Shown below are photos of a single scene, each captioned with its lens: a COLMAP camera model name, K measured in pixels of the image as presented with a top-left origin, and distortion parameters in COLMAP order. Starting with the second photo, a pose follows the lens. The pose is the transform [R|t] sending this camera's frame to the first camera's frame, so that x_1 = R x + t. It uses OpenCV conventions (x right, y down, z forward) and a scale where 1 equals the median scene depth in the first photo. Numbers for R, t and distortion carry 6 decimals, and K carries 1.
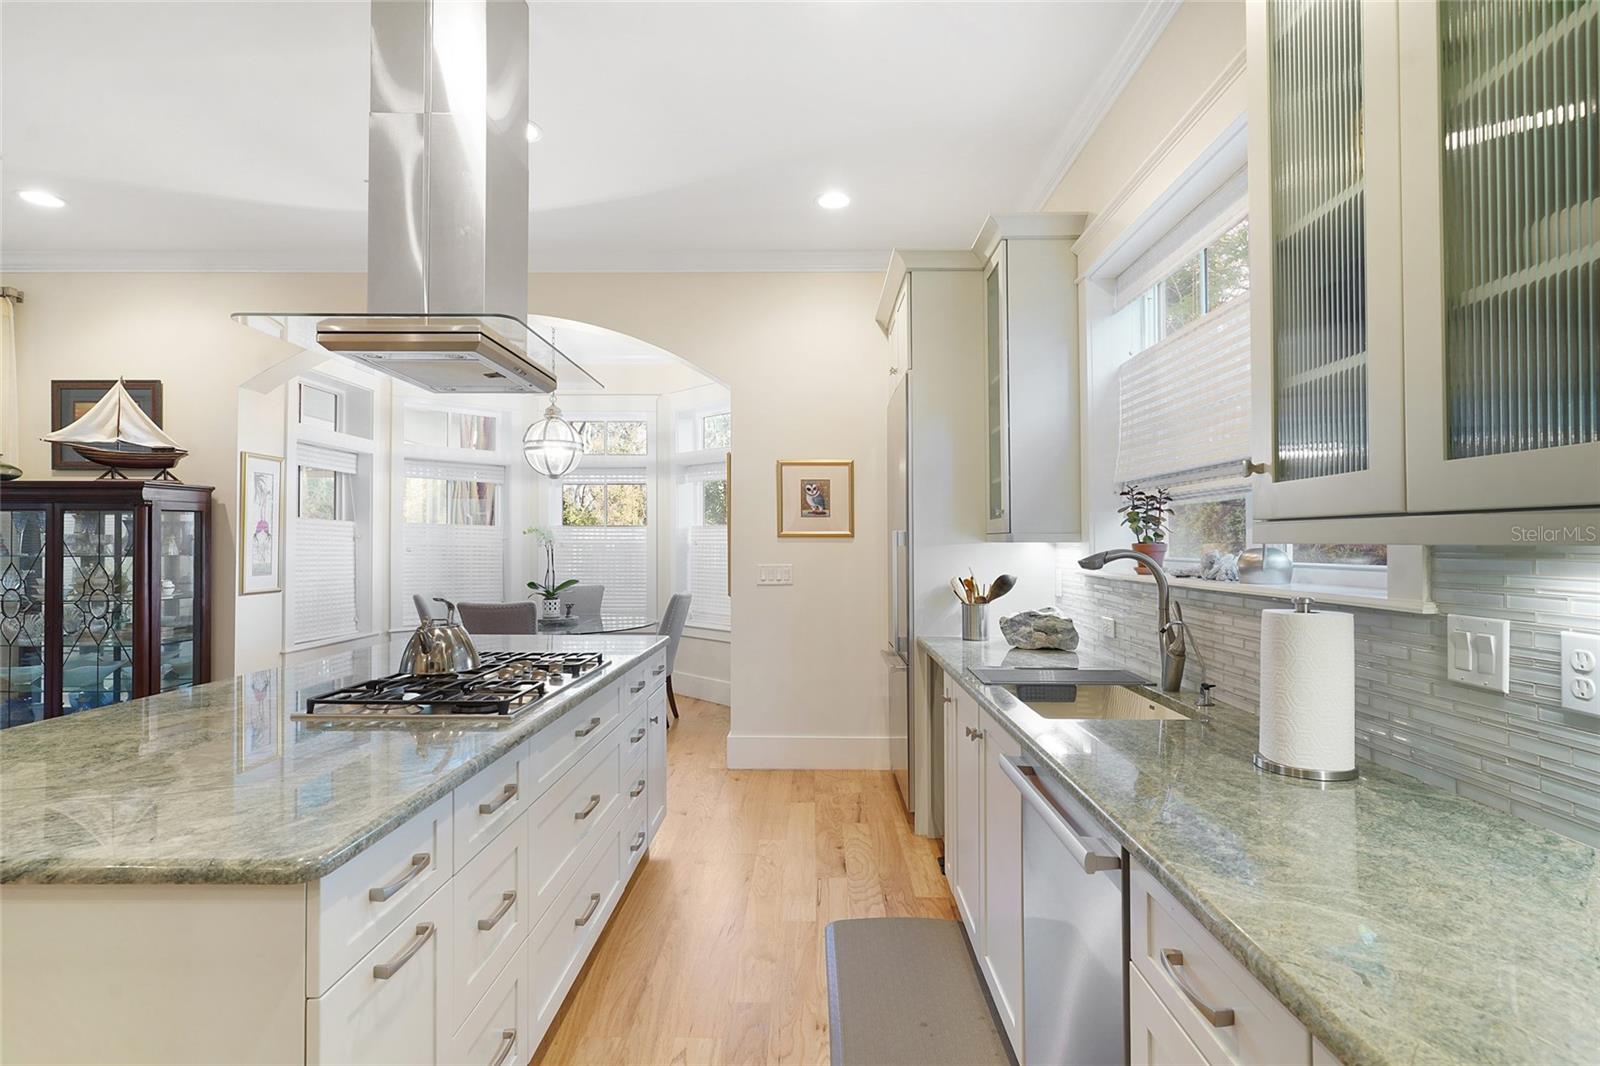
lens RADIAL K [[782.1, 0, 804.3], [0, 782.1, 533.0], [0, 0, 1]] dist [-0.004361, 0.003346]
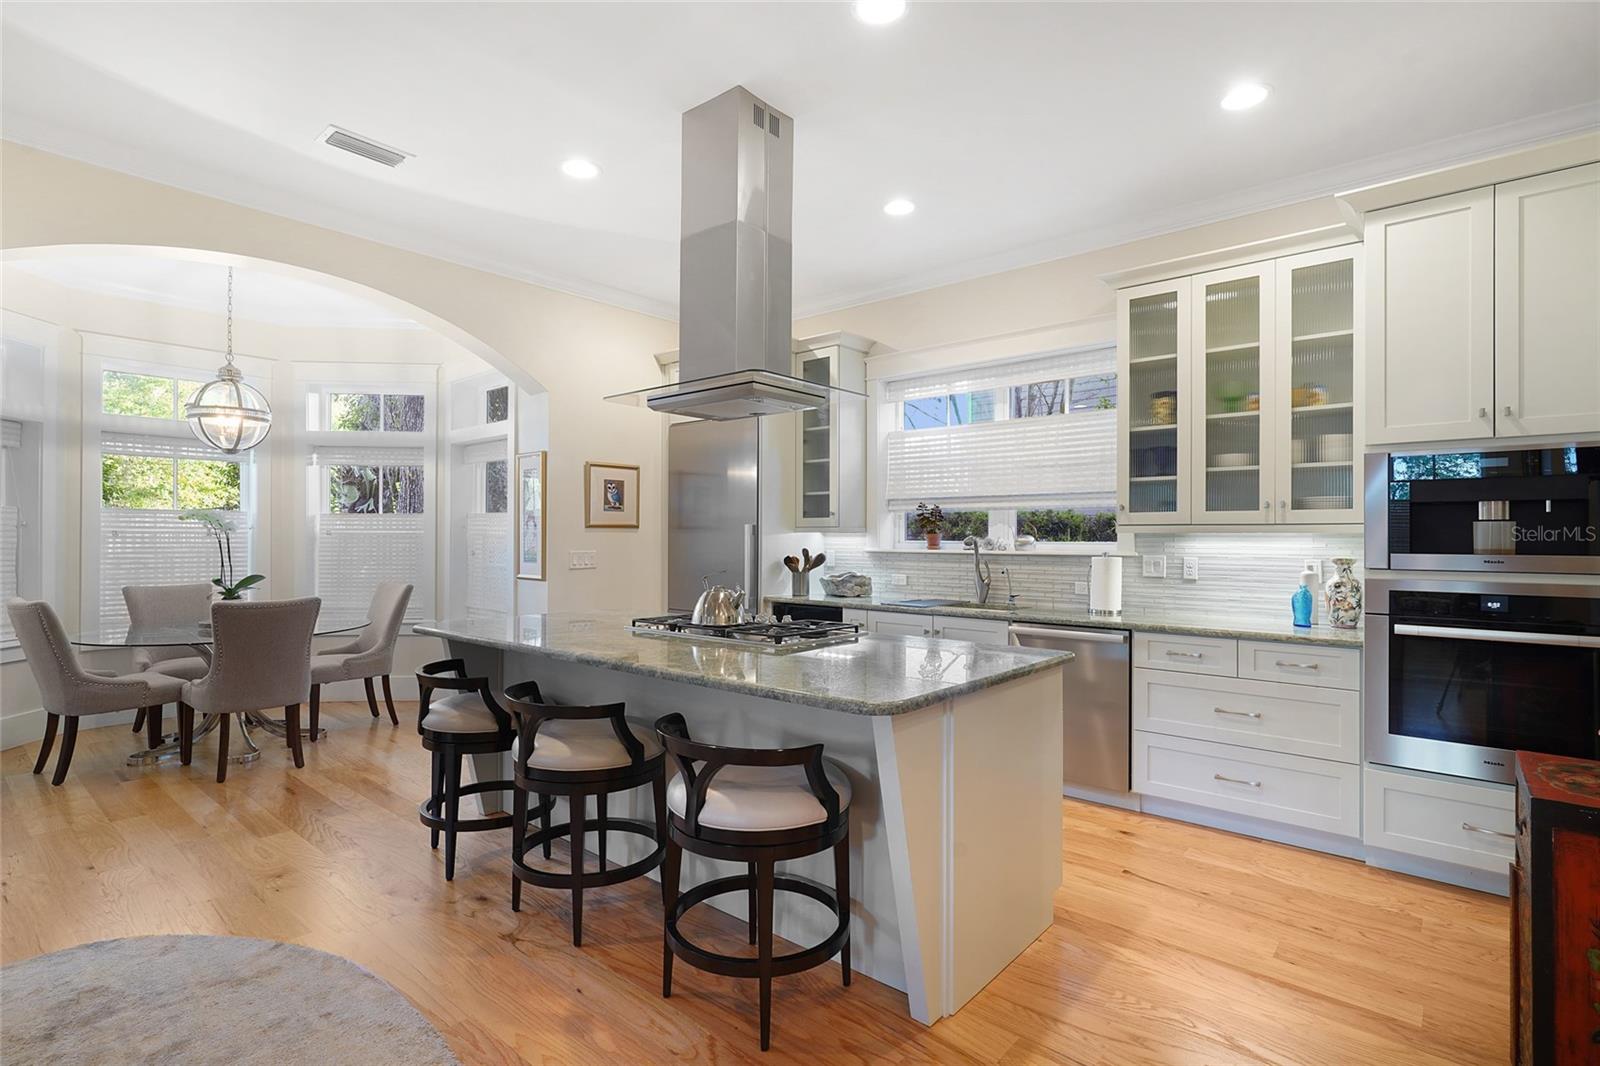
lens RADIAL K [[782.1, 0, 797.2], [0, 782.1, 529.4], [0, 0, 1]] dist [-0.004361, 0.003346]
pose [[0.658307, 0.005536, 0.752729, -0.706356], [-0.010802, 0.999939, 0.002094, 0.002360], [-0.752672, -0.009510, 0.658327, -0.005984]]
